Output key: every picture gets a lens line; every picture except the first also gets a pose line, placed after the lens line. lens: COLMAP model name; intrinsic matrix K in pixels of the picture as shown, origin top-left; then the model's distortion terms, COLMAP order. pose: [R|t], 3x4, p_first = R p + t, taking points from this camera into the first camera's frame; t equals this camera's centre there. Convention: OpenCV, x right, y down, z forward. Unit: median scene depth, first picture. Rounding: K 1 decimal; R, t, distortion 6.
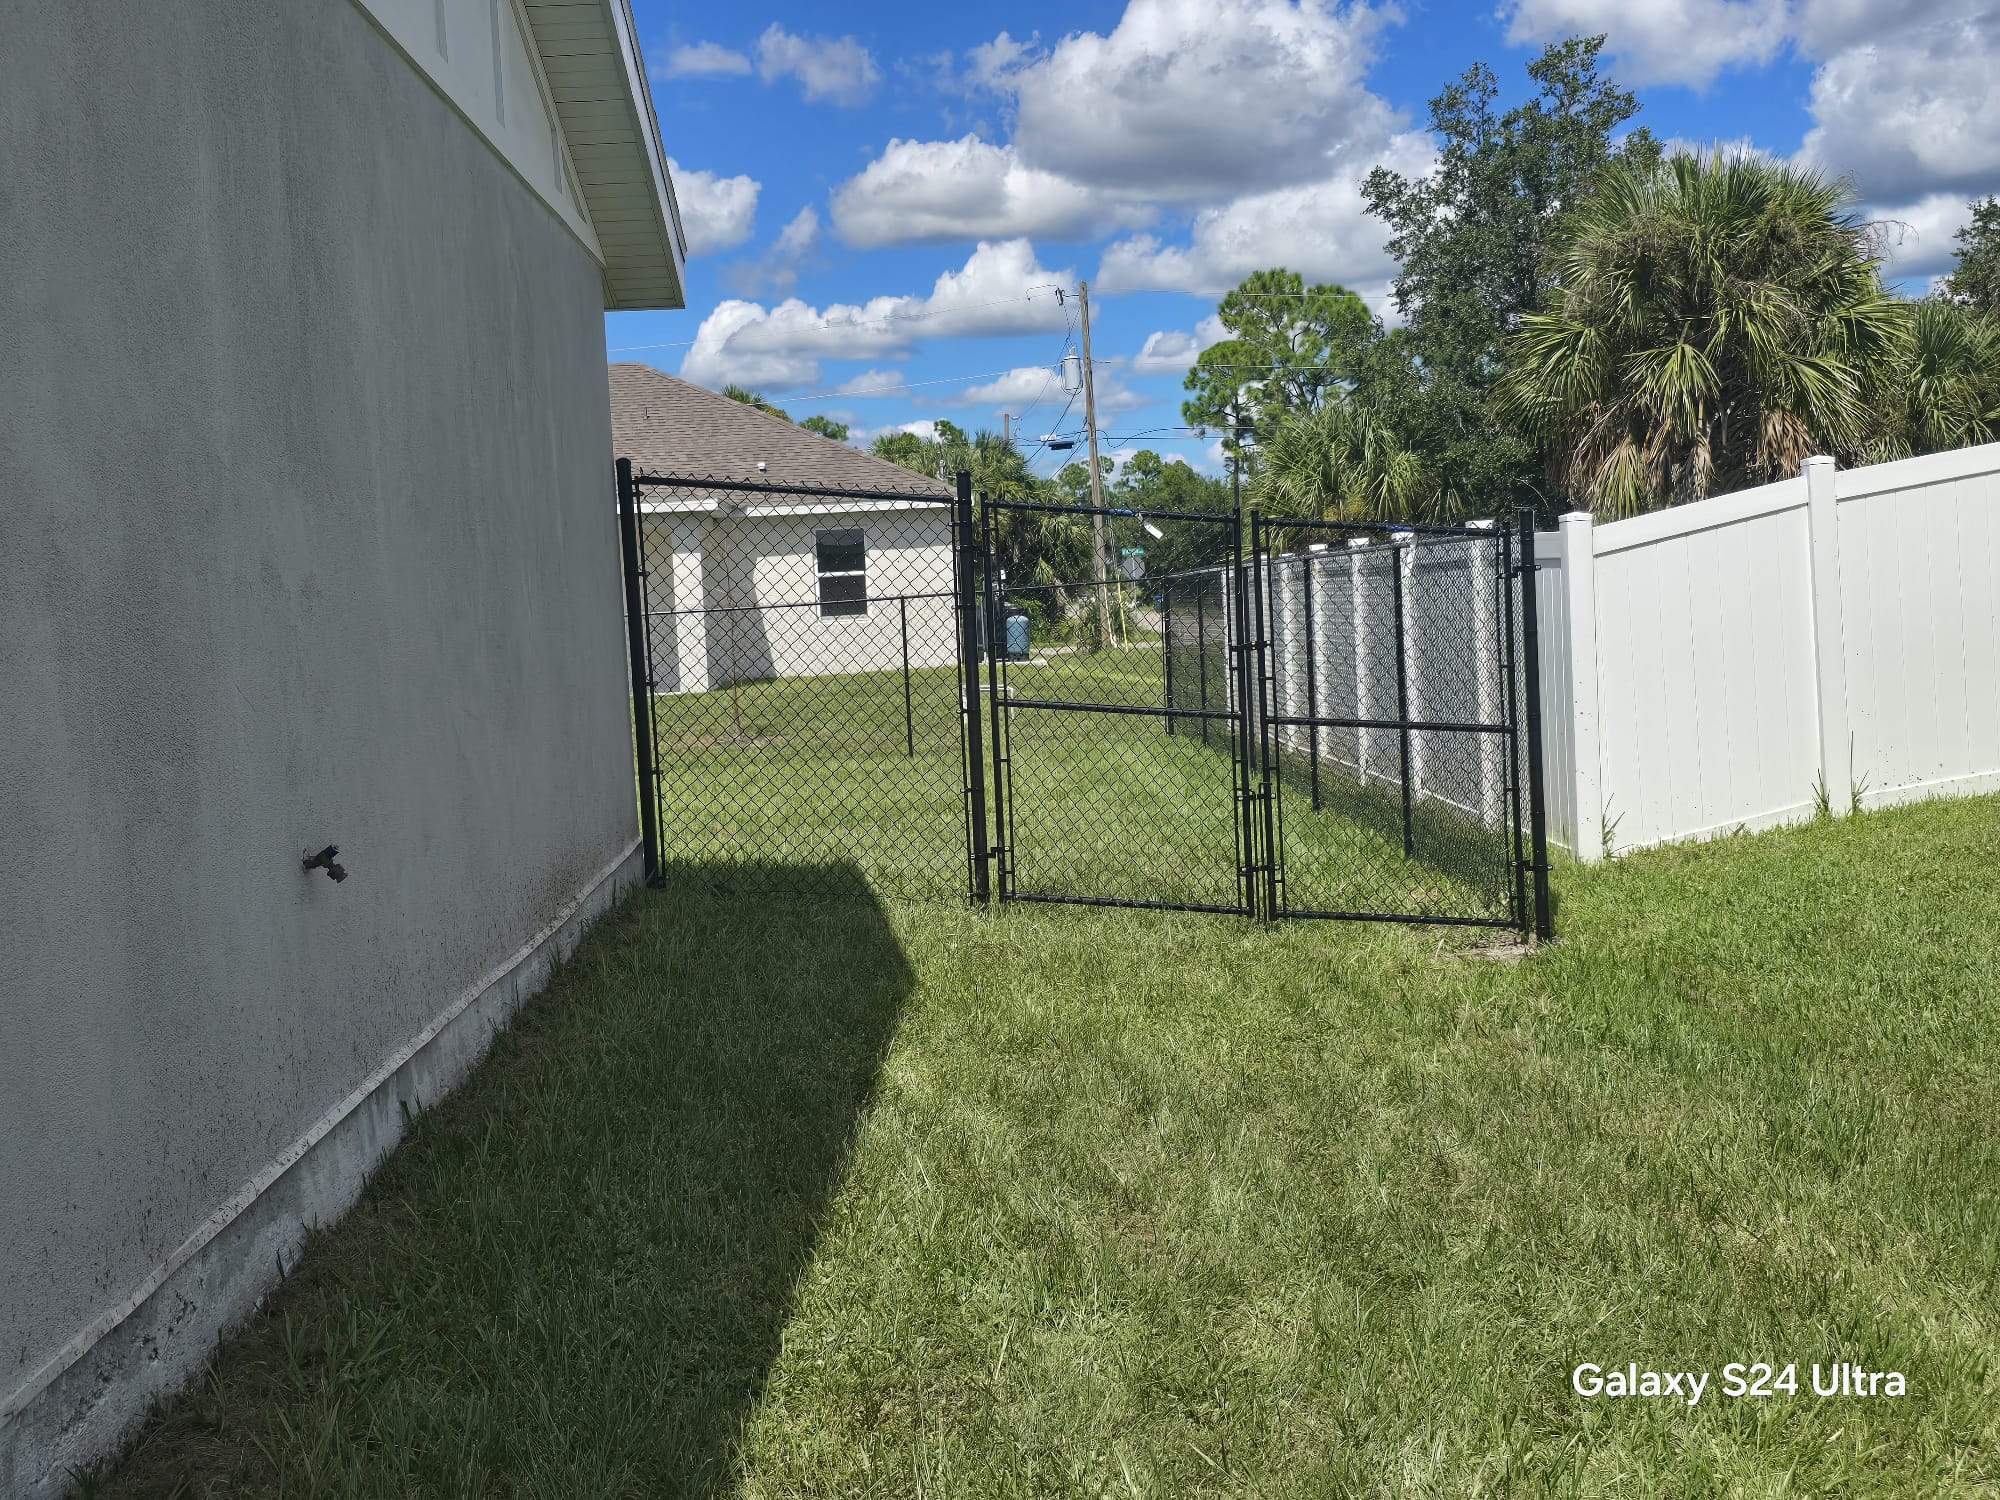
lens RADIAL K [[2433.2, 0, 1000.0], [0, 2433.2, 750.0], [0, 0, 1]] dist [0.120849, -0.253264]
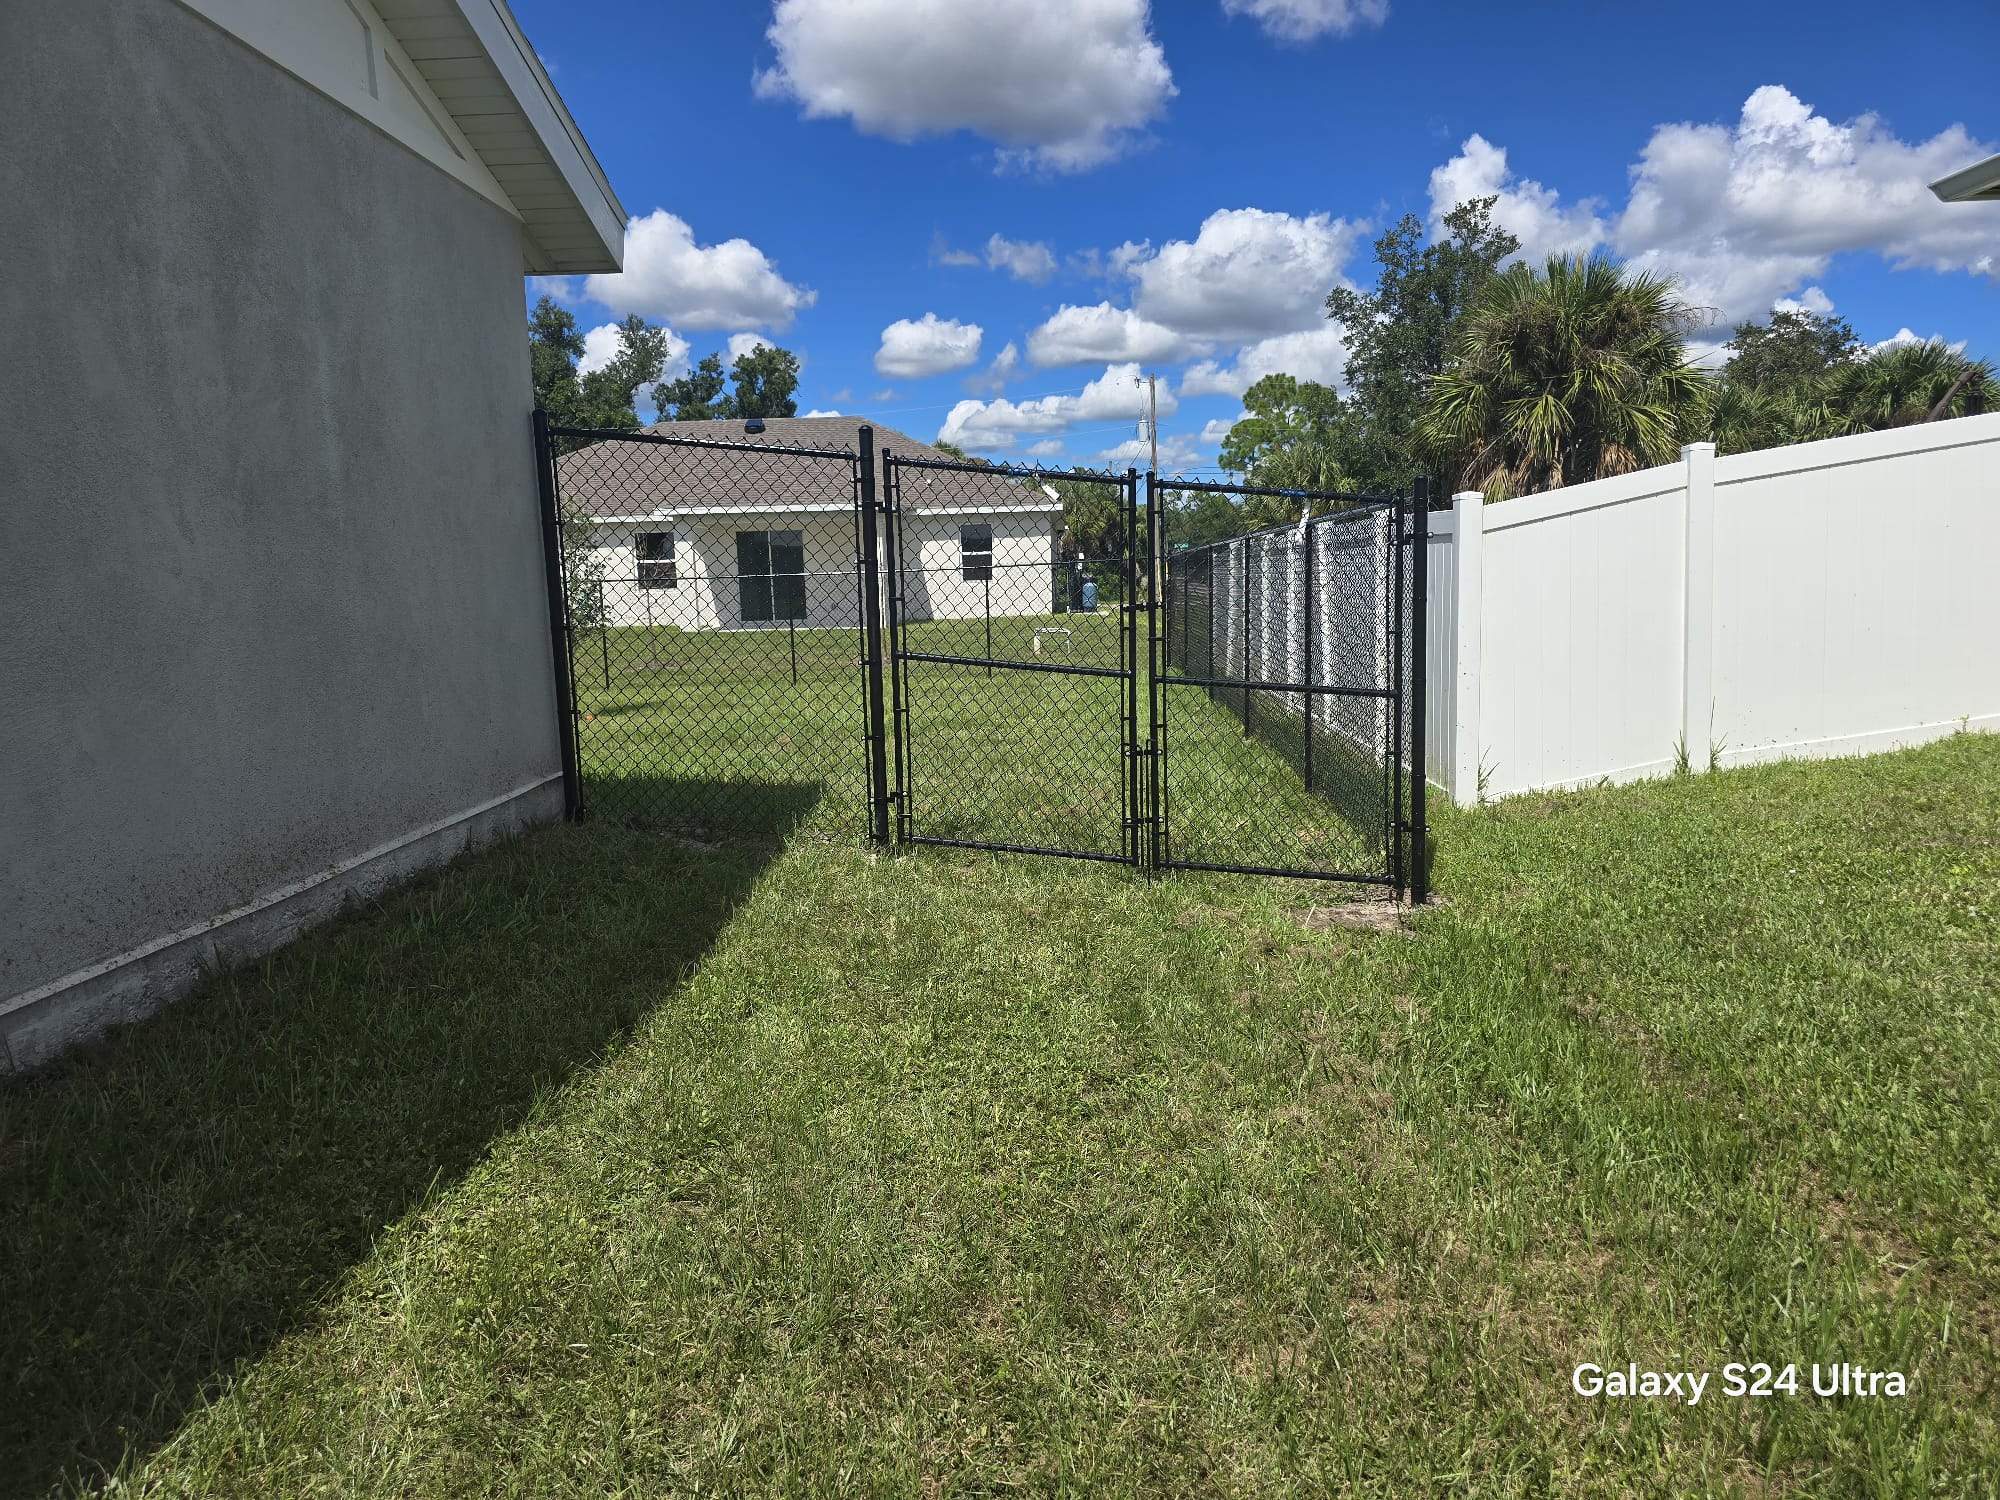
lens RADIAL K [[1379.4, 0, 1000.0], [0, 1379.4, 750.0], [0, 0, 1]] dist [0.067976, -0.071288]
pose [[0.996163, 0.032634, -0.081210, 0.026595], [-0.027267, 0.997425, 0.066333, -0.005572], [0.083166, -0.063864, 0.994487, 0.117613]]
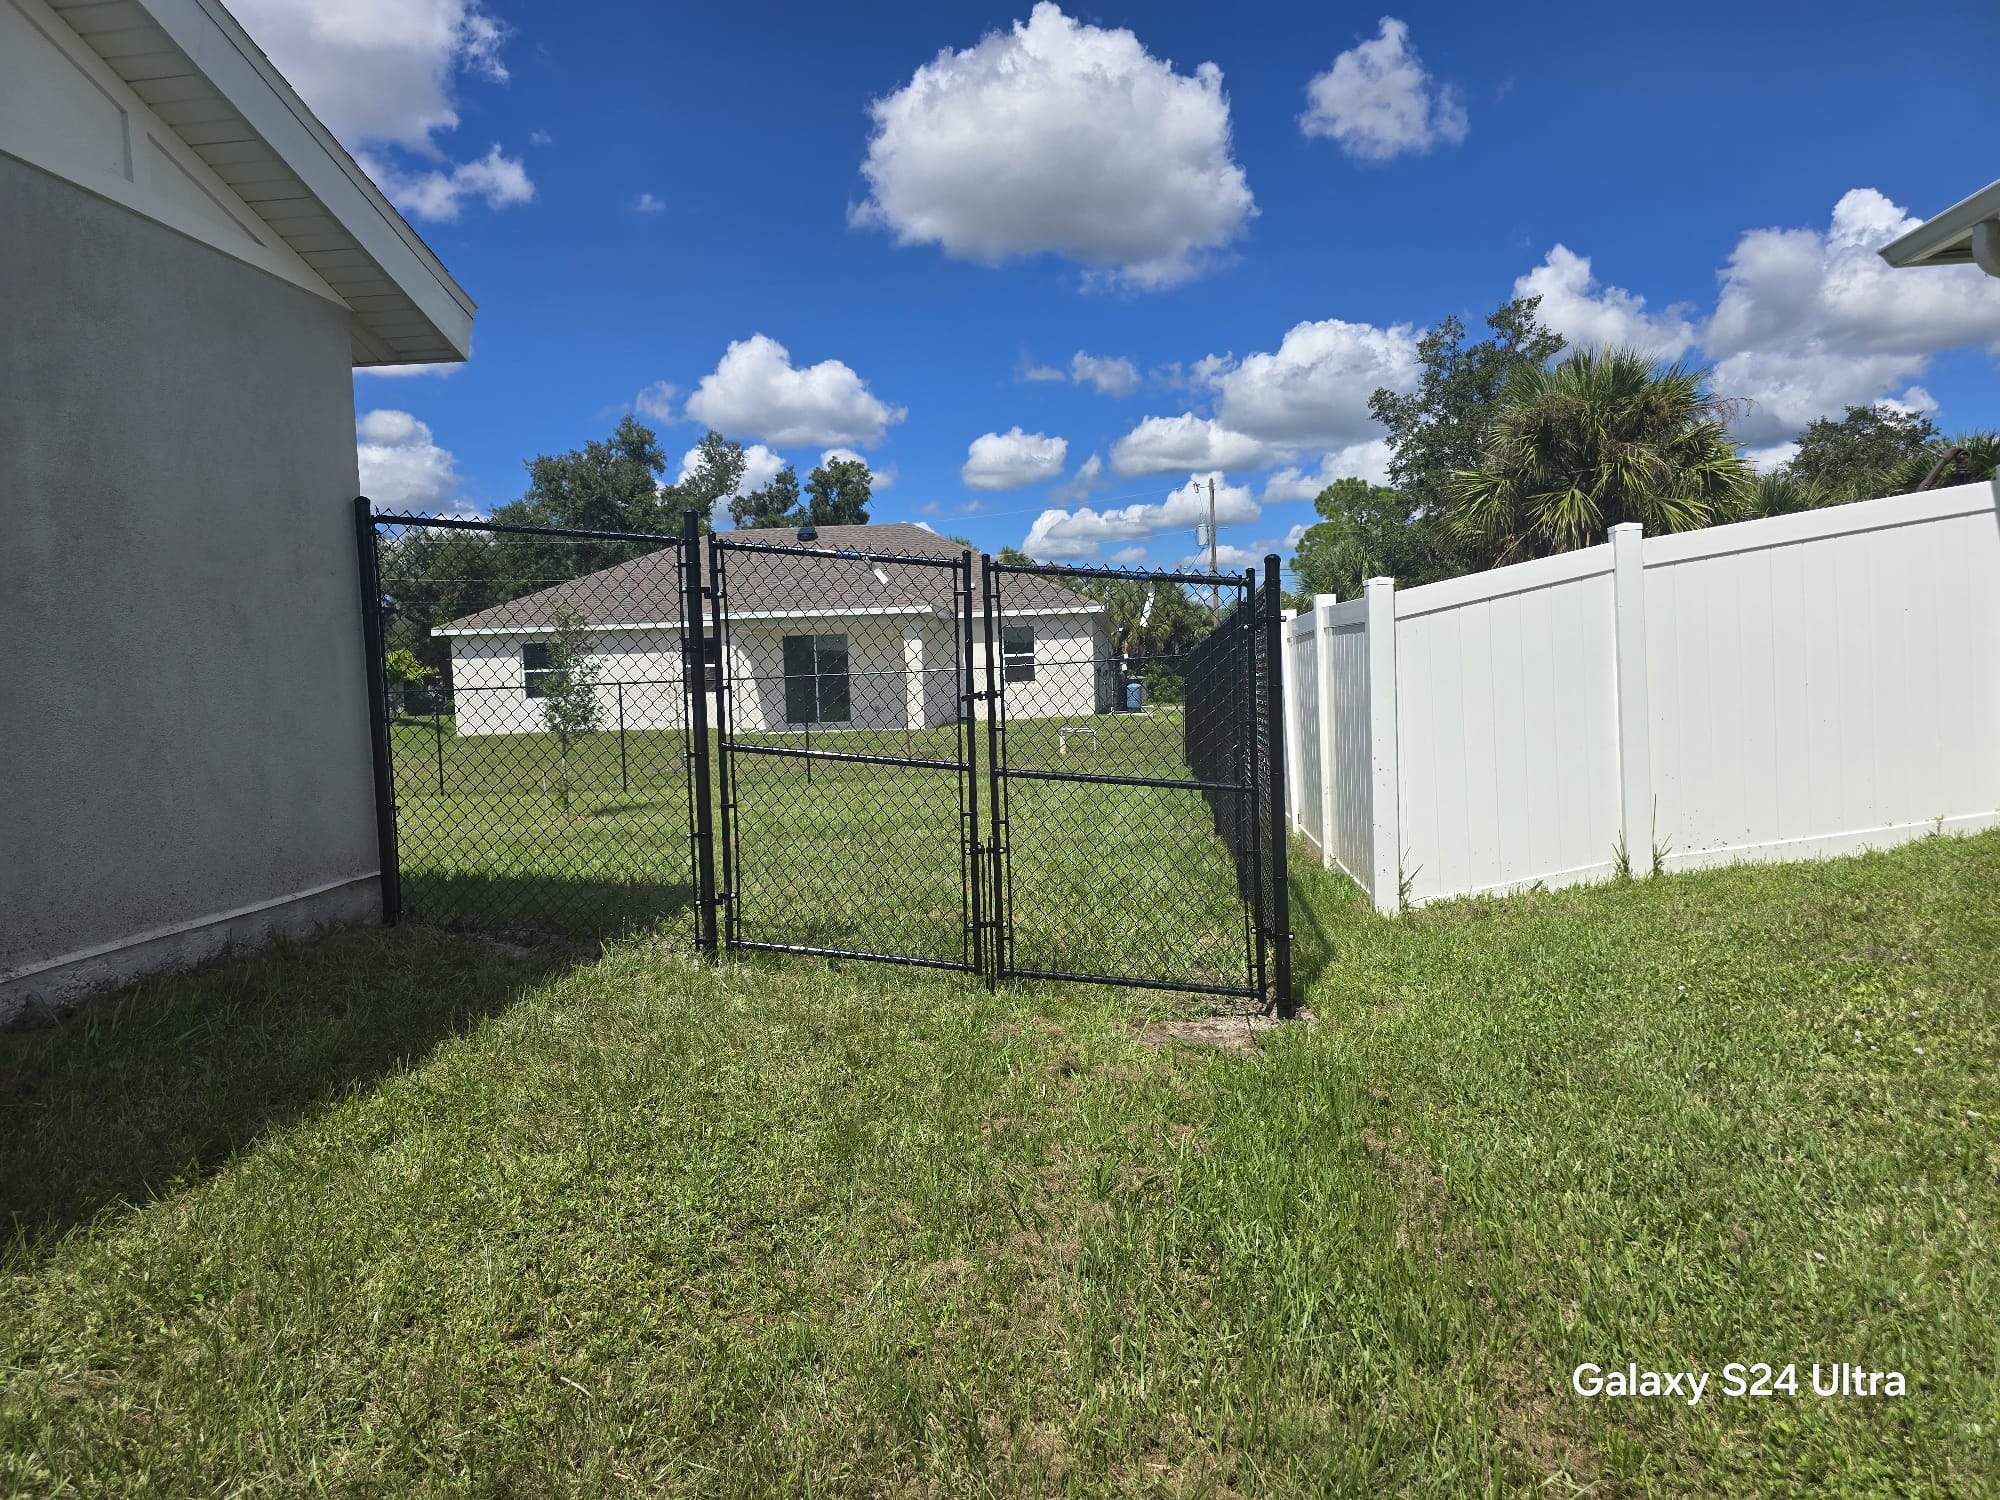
lens RADIAL K [[1379.4, 0, 1000.0], [0, 1379.4, 750.0], [0, 0, 1]] dist [0.067976, -0.071288]
pose [[0.988898, 0.025035, -0.146469, 0.055018], [-0.026402, 0.999624, -0.007399, -0.004938], [0.146229, 0.011183, 0.989188, 0.131804]]
